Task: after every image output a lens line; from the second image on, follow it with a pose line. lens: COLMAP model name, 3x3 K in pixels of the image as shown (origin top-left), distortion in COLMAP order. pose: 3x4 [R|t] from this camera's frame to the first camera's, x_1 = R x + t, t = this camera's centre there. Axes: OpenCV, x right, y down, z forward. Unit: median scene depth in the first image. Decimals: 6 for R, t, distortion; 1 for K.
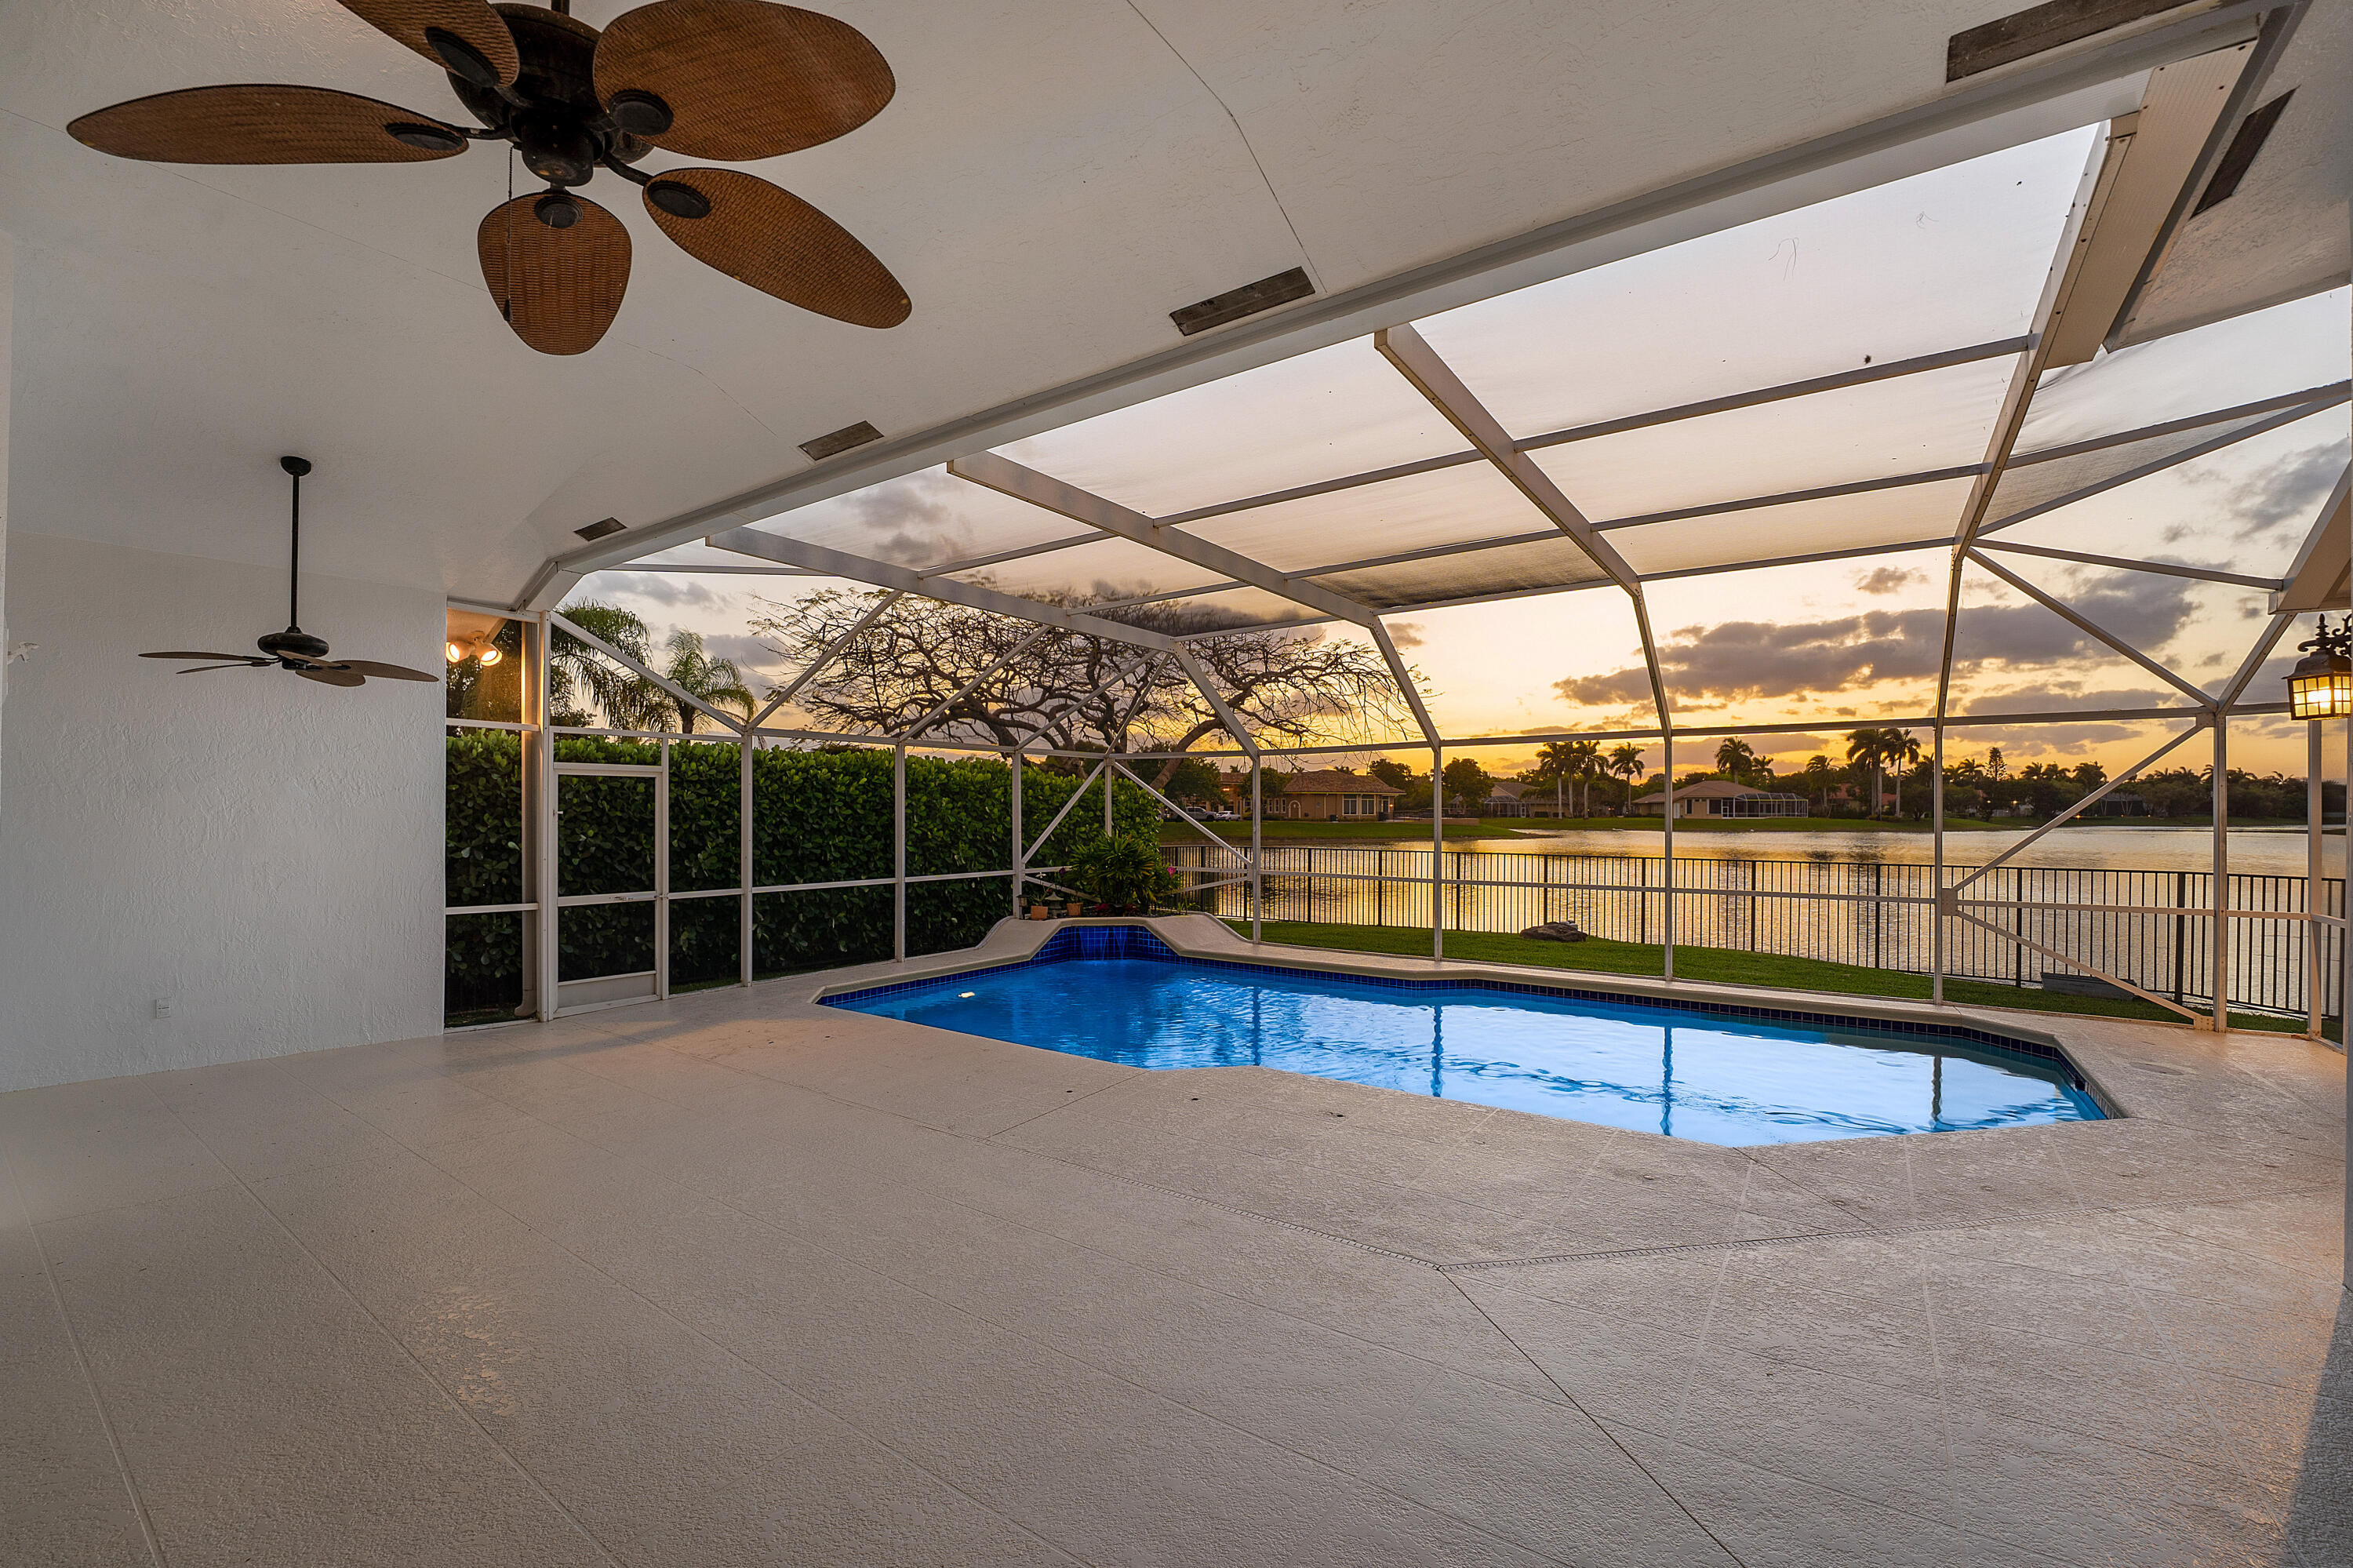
lens RADIAL K [[973.4, 0, 1173.8], [0, 973.4, 830.0], [0, 0, 1]] dist [-0.026810, 0.000150]
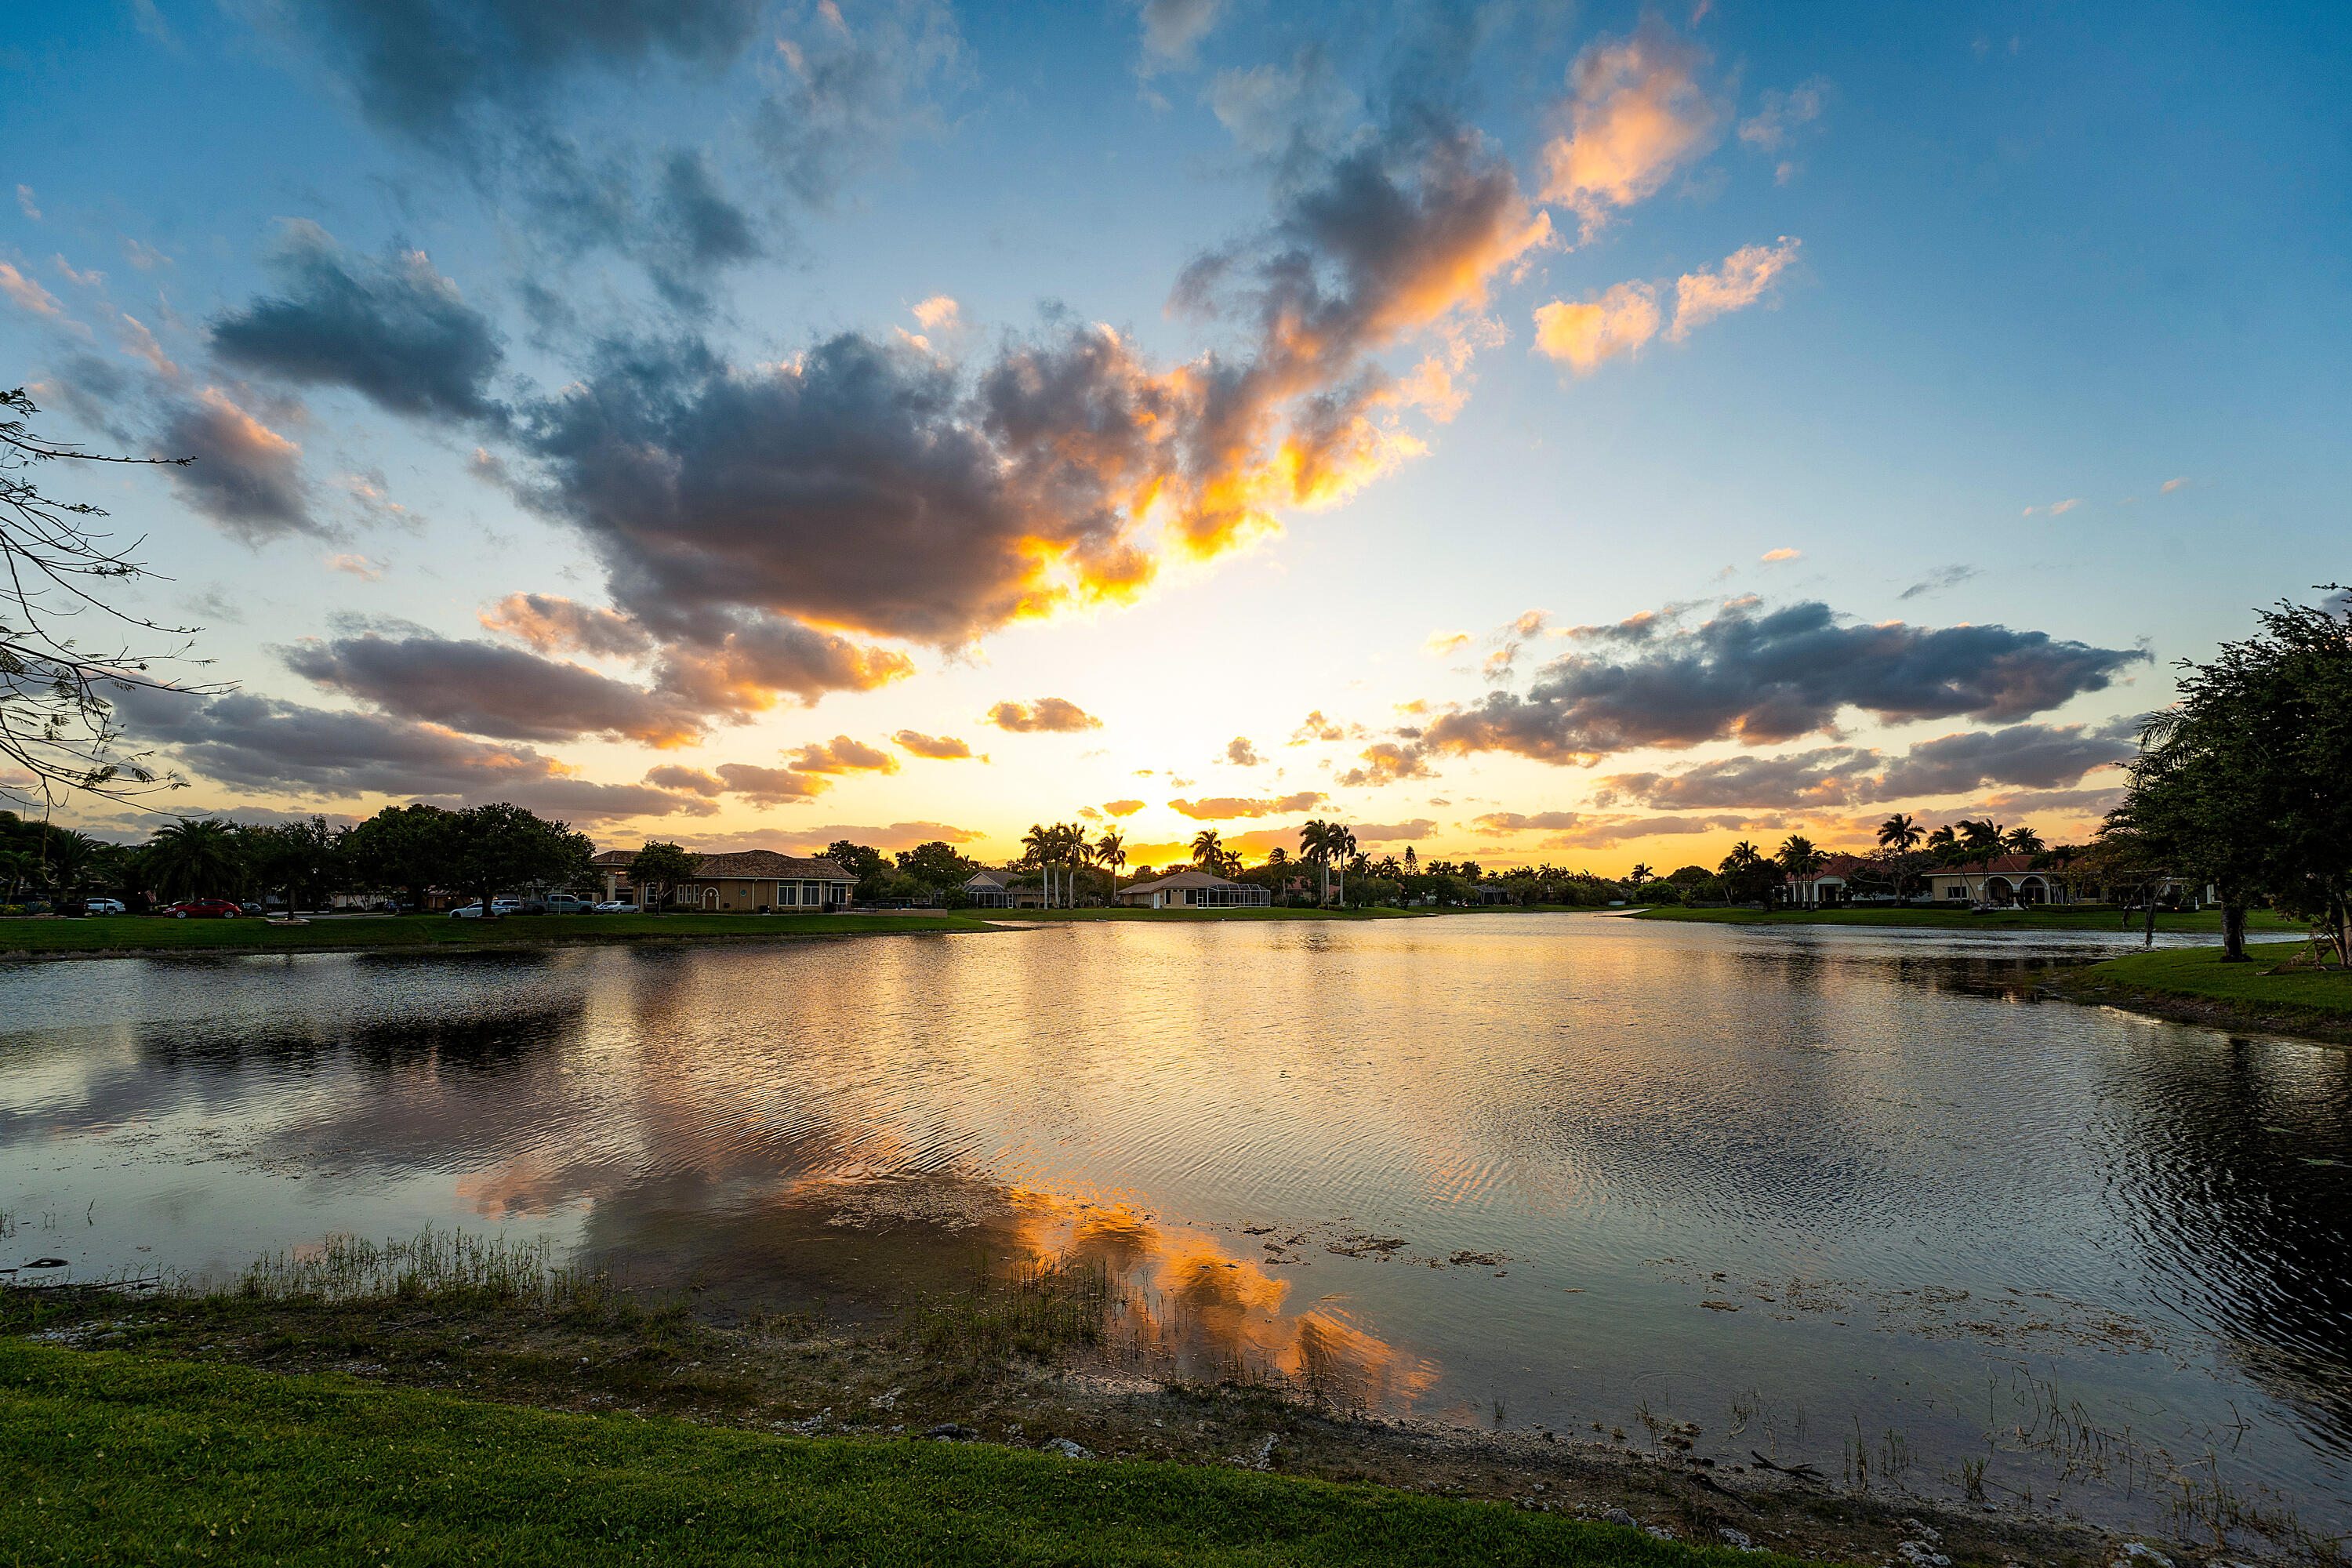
lens RADIAL K [[1005.8, 0, 1169.2], [0, 1005.8, 817.8], [0, 0, 1]] dist [-0.014638, -0.000356]
pose [[0.886151, 0.036955, 0.461920, 0.176861], [0.011566, 0.994741, -0.101771, 0.001432], [-0.463251, 0.095527, 0.881063, 0.259153]]
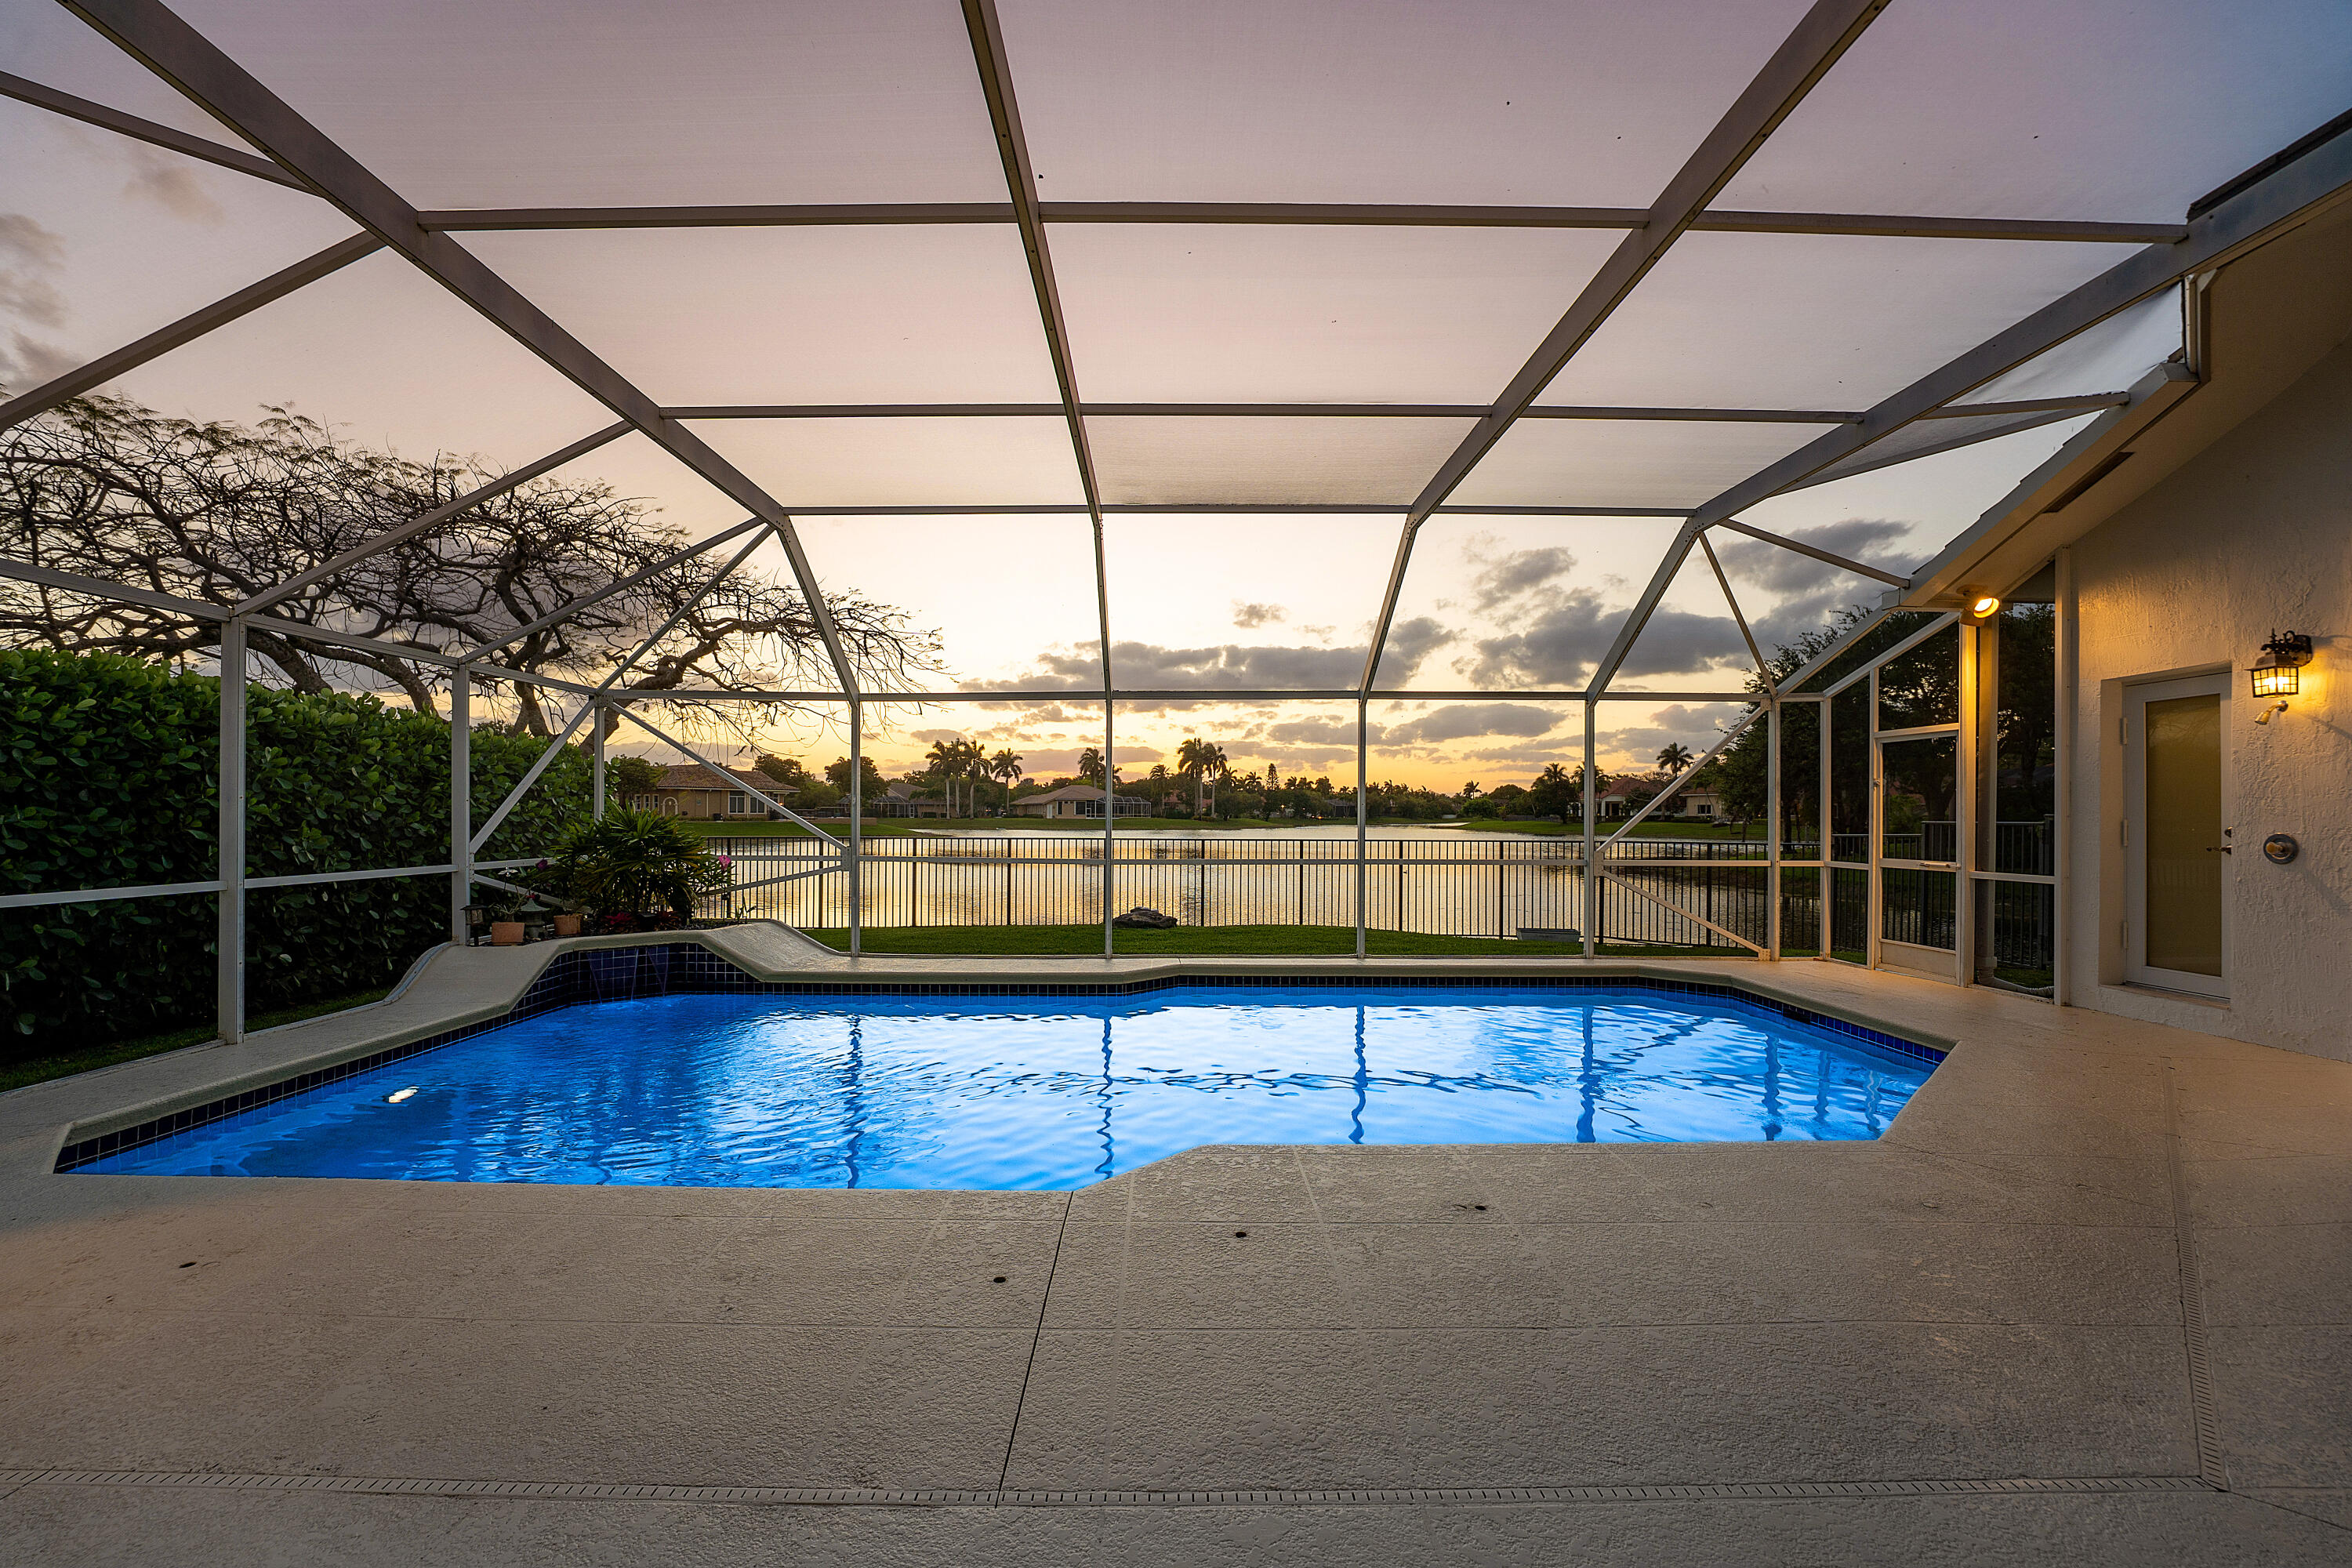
lens RADIAL K [[973.0, 0, 1173.3], [0, 973.0, 830.0], [0, 0, 1]] dist [-0.026810, 0.000150]
pose [[0.813119, -0.006679, 0.582059, -0.034604], [0.007852, 0.999969, 0.000506, 0.005422], [-0.582044, 0.004159, 0.813147, 0.062321]]
